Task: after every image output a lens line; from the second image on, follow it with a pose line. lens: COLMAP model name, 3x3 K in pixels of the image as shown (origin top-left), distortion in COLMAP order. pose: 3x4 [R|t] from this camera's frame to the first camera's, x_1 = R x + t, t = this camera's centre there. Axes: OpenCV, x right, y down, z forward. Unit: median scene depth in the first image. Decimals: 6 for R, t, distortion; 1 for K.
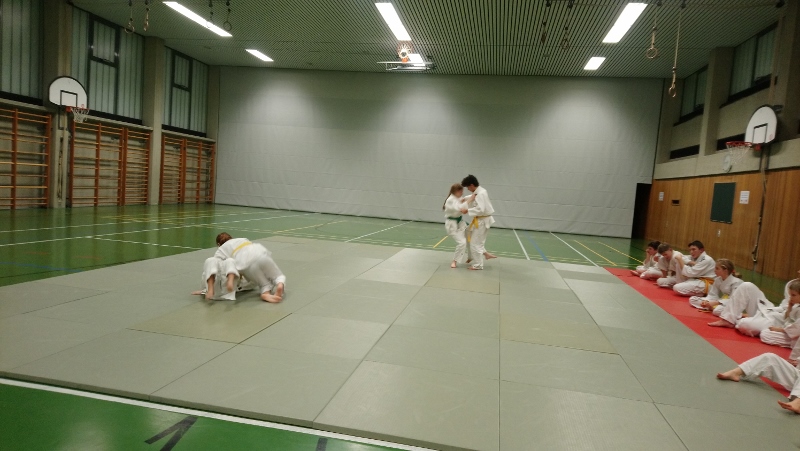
lens RADIAL K [[505.4, 0, 397.9], [0, 505.4, 225.5], [0, 0, 1]] dist [0.056050, -0.061927]
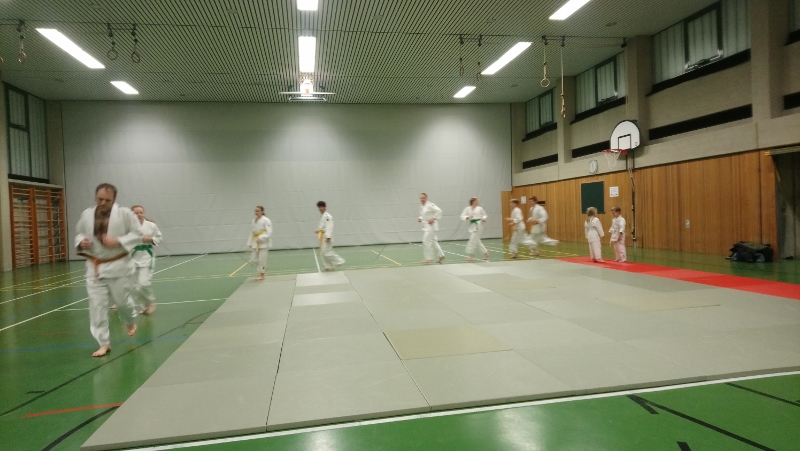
lens RADIAL K [[505.4, 0, 397.9], [0, 505.4, 225.5], [0, 0, 1]] dist [0.056050, -0.061927]
pose [[0.921653, -0.116488, 0.370117, -0.201757], [0.134607, 0.990622, -0.023412, -0.009613], [-0.363919, 0.071398, 0.928690, 0.011205]]
